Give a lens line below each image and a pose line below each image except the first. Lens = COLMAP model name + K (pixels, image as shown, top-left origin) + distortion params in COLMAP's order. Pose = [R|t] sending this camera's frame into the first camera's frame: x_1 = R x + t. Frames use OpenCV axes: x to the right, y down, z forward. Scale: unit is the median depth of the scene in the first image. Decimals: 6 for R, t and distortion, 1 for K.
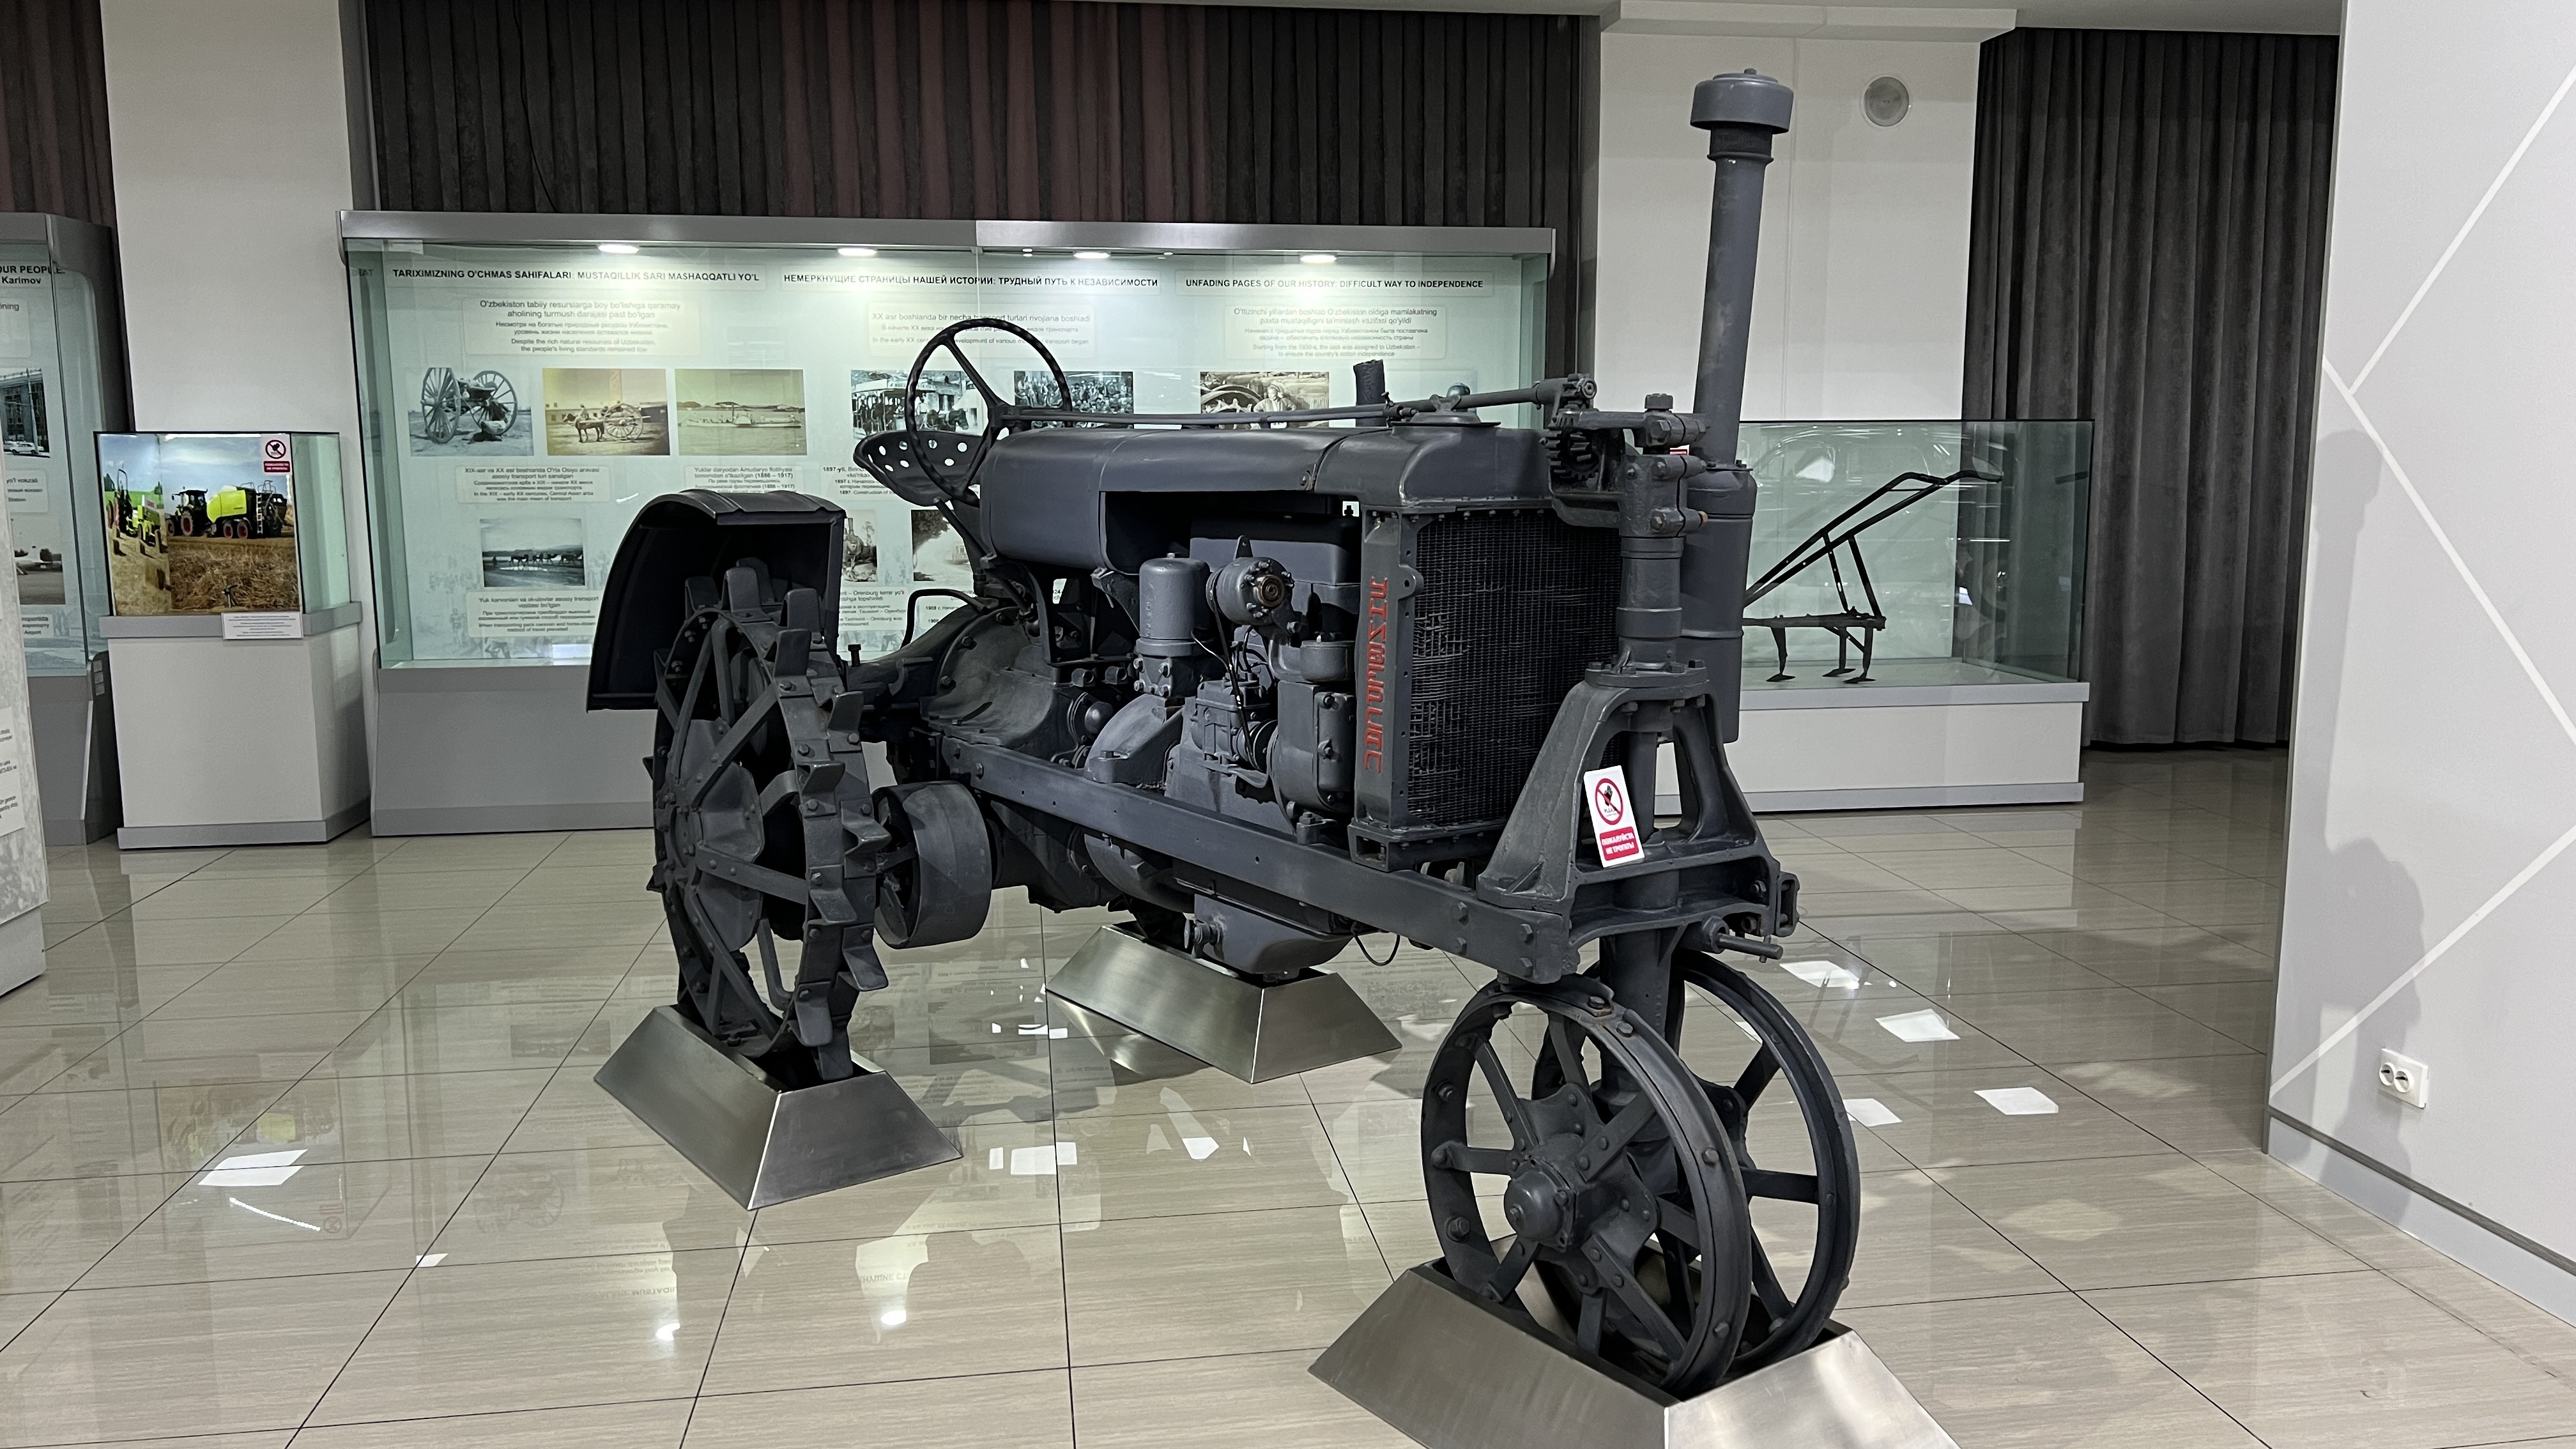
lens RADIAL K [[1933.7, 0, 1290.5], [0, 1933.7, 720.5], [0, 0, 1]] dist [0.028239, -0.019744]
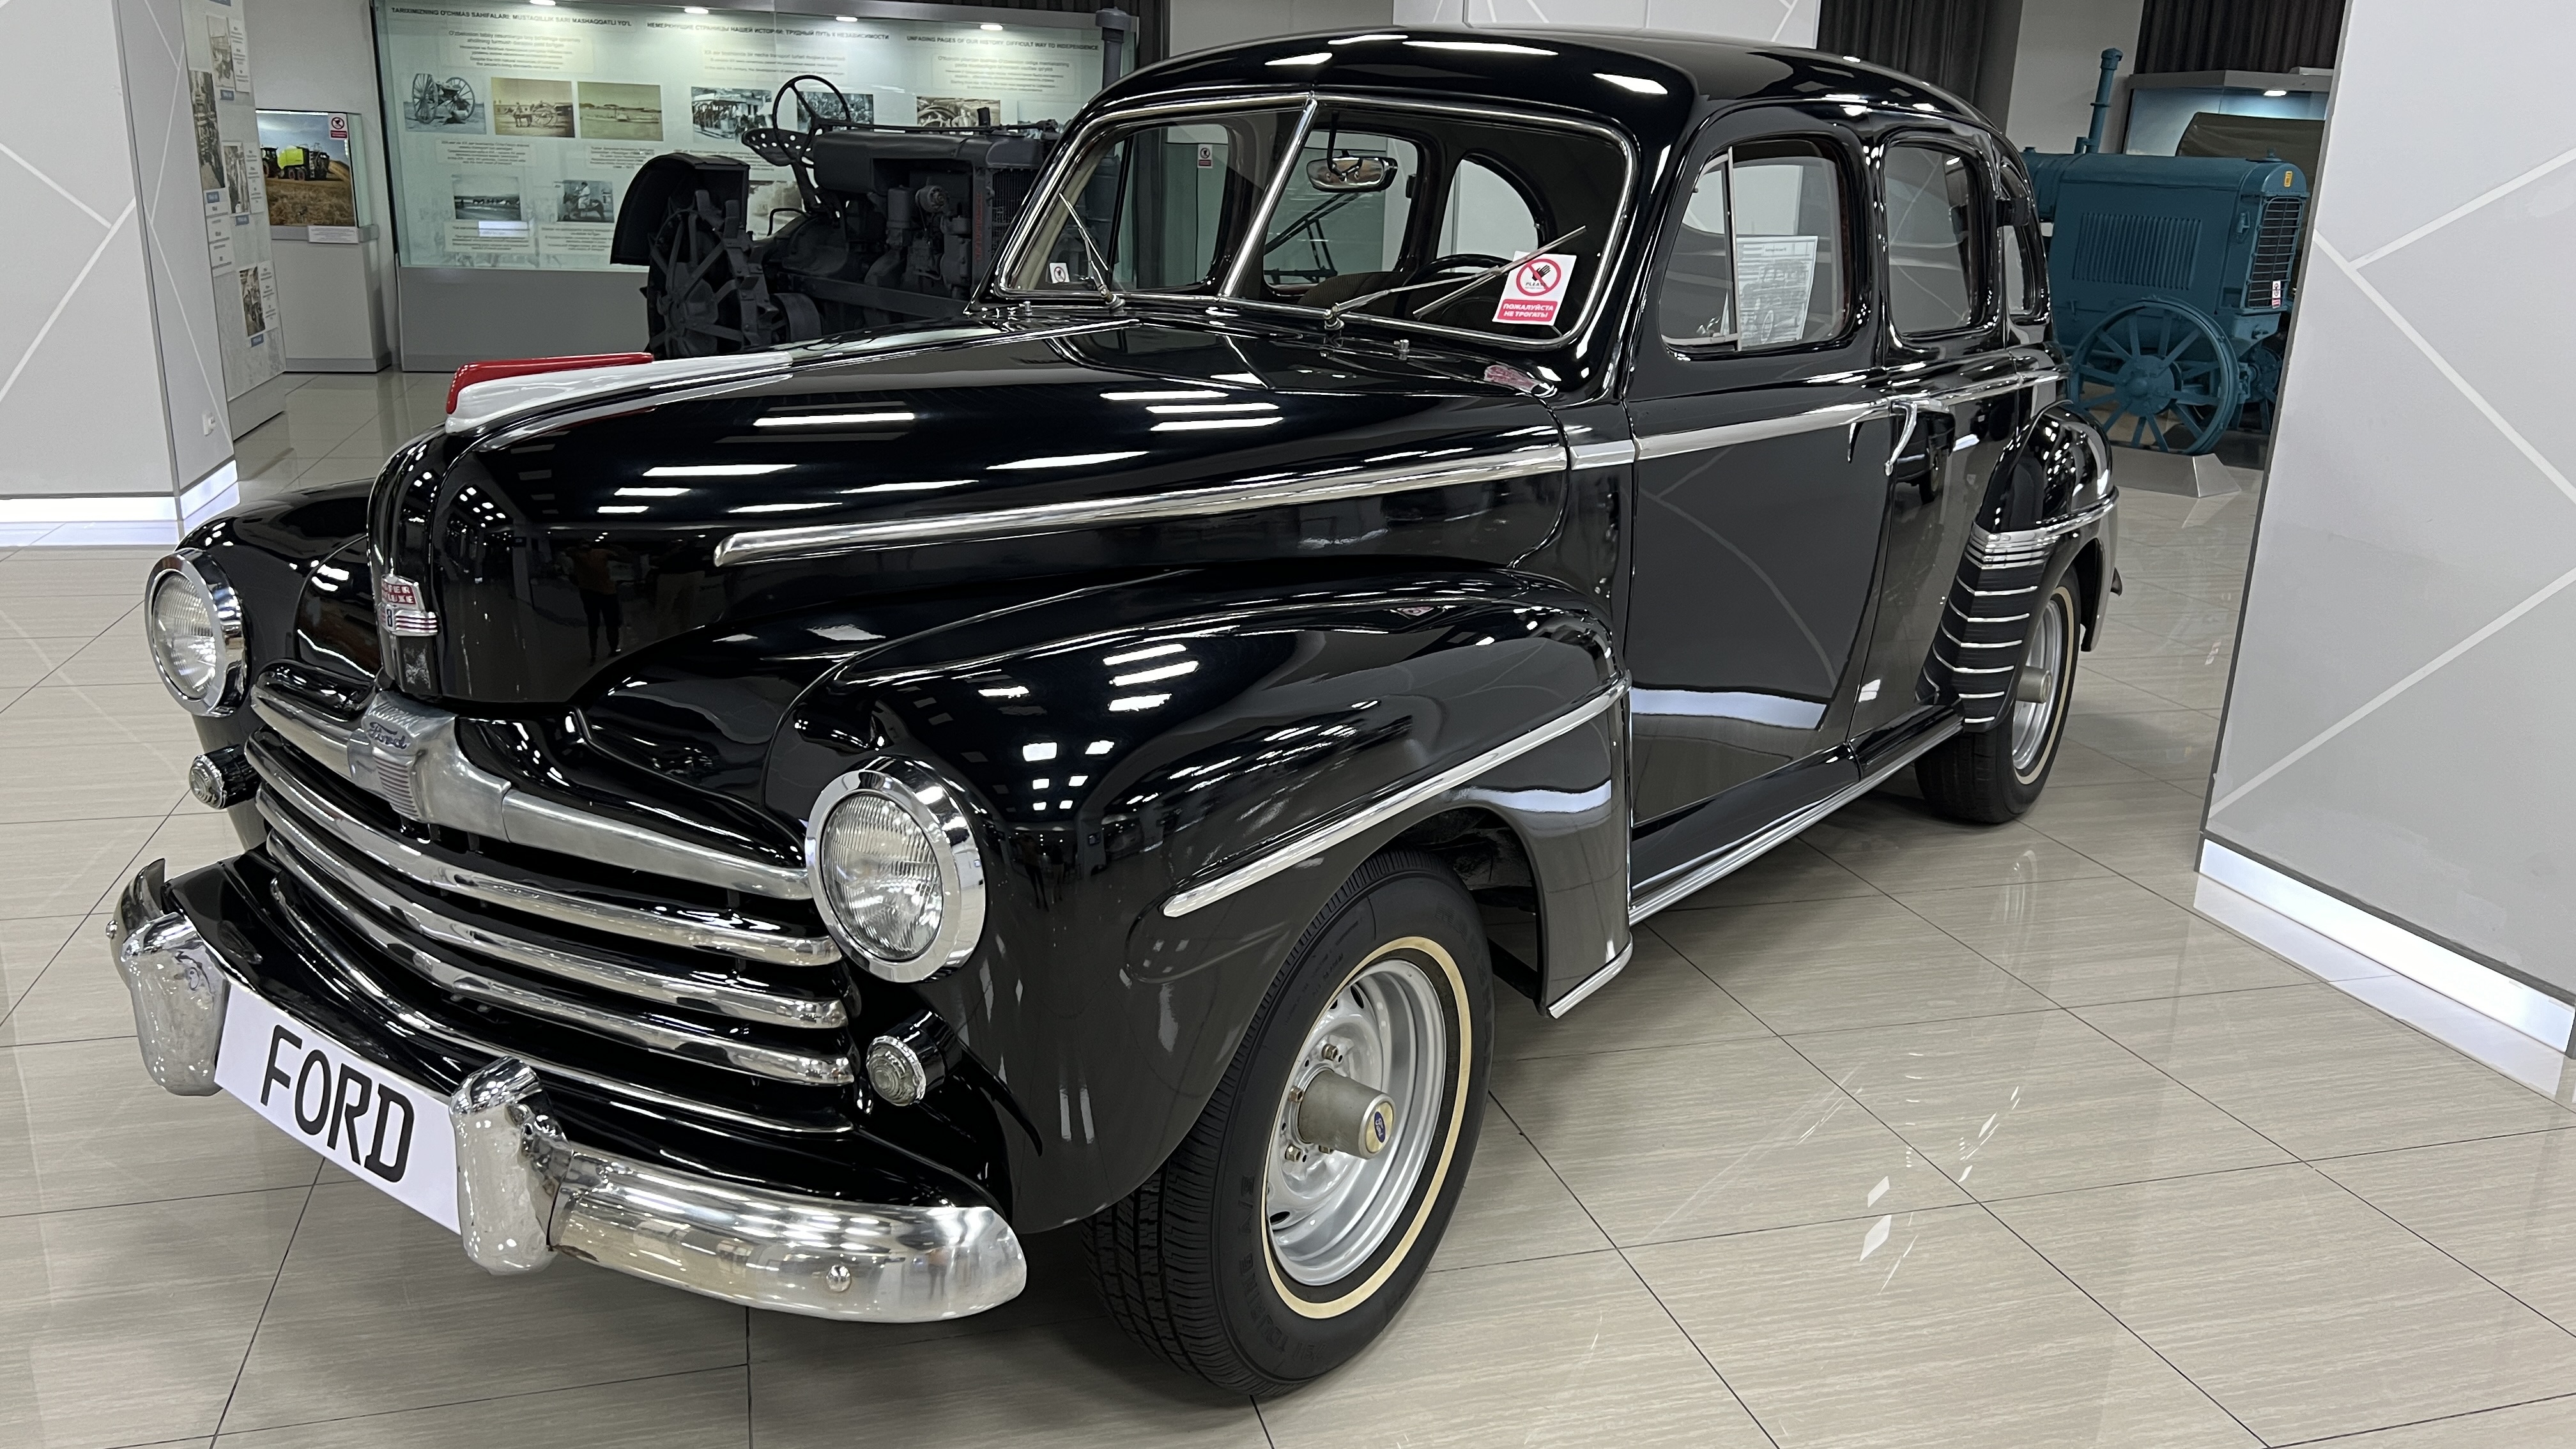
lens RADIAL K [[1933.7, 0, 1287.1], [0, 1933.7, 721.4], [0, 0, 1]] dist [0.028239, -0.019744]
pose [[0.990696, -0.001880, 0.136078, 0.040575], [-0.017023, 0.990339, 0.137617, 0.112829], [-0.135022, -0.138653, 0.981093, -0.739969]]
